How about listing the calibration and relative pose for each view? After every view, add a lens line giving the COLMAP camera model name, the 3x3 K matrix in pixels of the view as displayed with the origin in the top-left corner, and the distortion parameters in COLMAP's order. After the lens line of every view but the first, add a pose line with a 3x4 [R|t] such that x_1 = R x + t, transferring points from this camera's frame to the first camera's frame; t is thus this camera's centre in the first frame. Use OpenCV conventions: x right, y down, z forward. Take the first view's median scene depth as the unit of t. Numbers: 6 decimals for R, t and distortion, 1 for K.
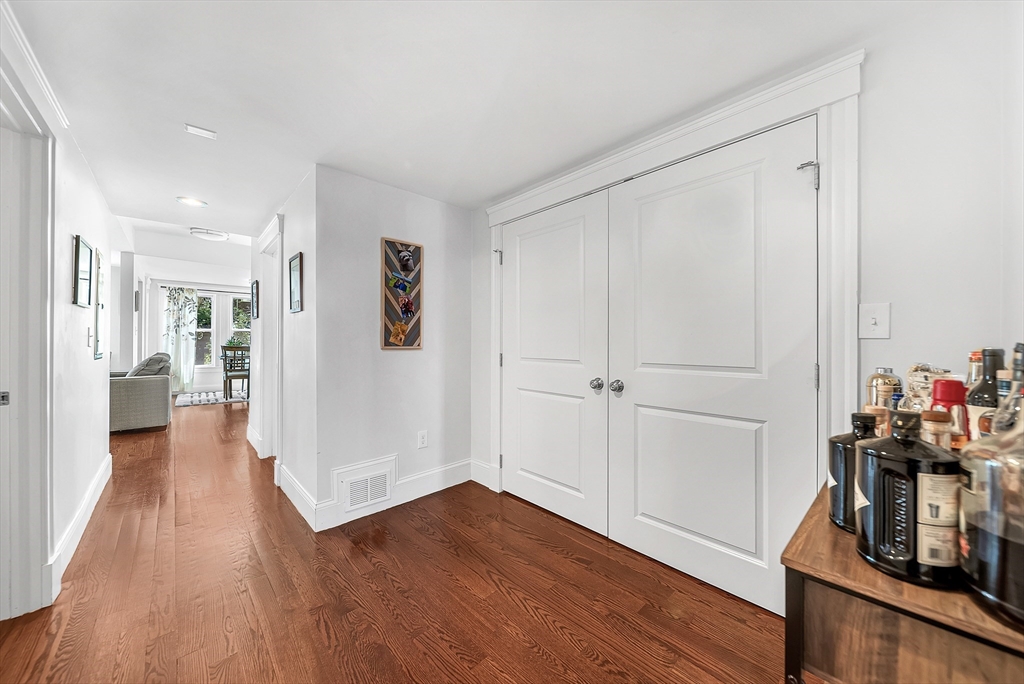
lens RADIAL K [[368.0, 0, 511.4], [0, 368.0, 336.9], [0, 0, 1]] dist [-0.000083, -0.000386]
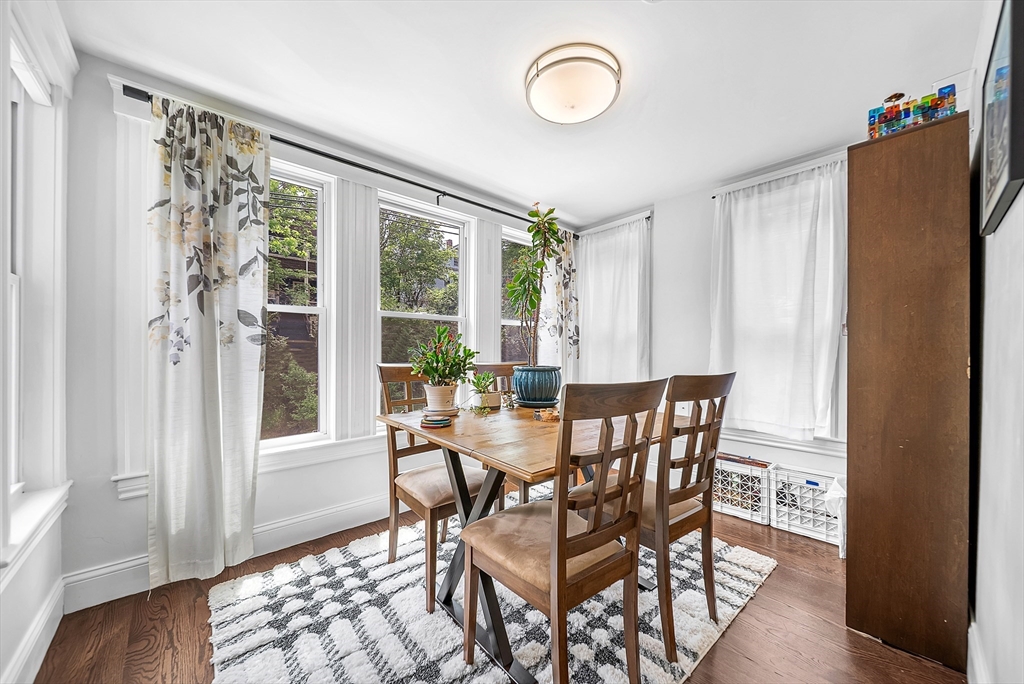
lens RADIAL K [[360.0, 0, 508.9], [0, 360.0, 346.9], [0, 0, 1]] dist [-0.000478, -0.000214]
pose [[0.999749, 0.007439, -0.021136, -0.715061], [-0.007096, 0.999843, 0.016262, 0.006814], [0.021253, -0.016108, 0.999644, 0.783330]]
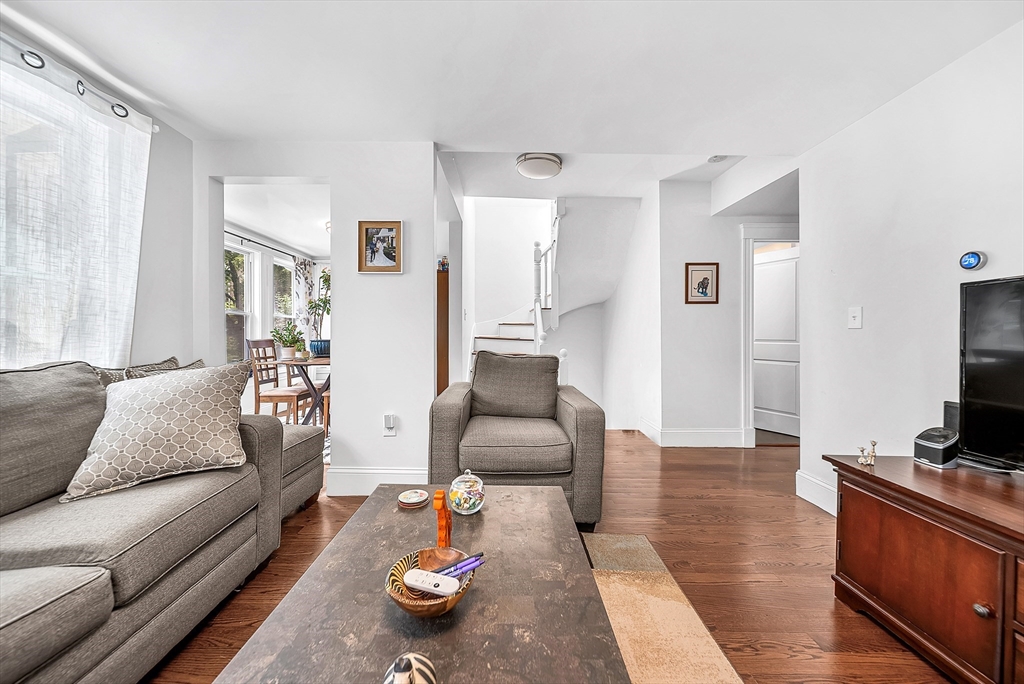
lens RADIAL K [[368.0, 0, 511.4], [0, 368.0, 336.9], [0, 0, 1]] dist [-0.000083, -0.000386]
pose [[0.673460, -0.009544, 0.739162, -0.939706], [-0.007406, 0.999779, 0.019657, 0.007434], [-0.739186, -0.018712, 0.673241, 0.412142]]
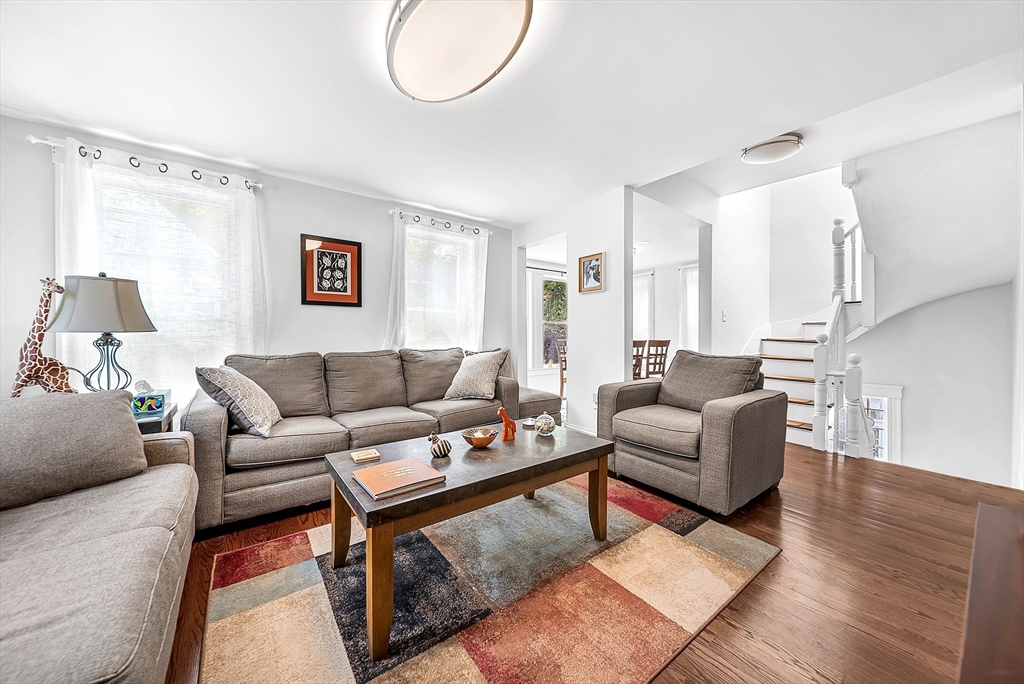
lens RADIAL K [[368.0, 0, 511.4], [0, 368.0, 336.9], [0, 0, 1]] dist [-0.000083, -0.000386]
pose [[0.995364, -0.006751, -0.095947, -0.829688], [0.007688, 0.999926, 0.009403, 0.009246], [0.095877, -0.010097, 0.995342, 0.248360]]
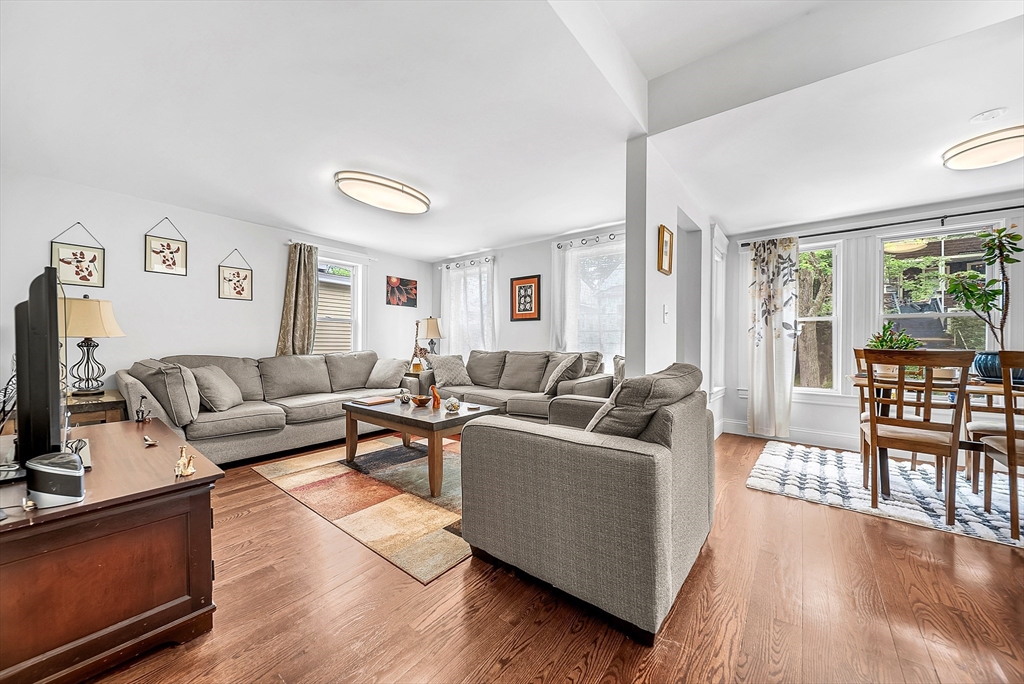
lens RADIAL K [[360.0, 0, 508.9], [0, 360.0, 346.9], [0, 0, 1]] dist [-0.000478, -0.000214]
pose [[0.142483, 0.010008, -0.989747, -0.437050], [0.007513, 0.999909, 0.011192, 0.014198], [0.989769, -0.009031, 0.142395, 0.547724]]
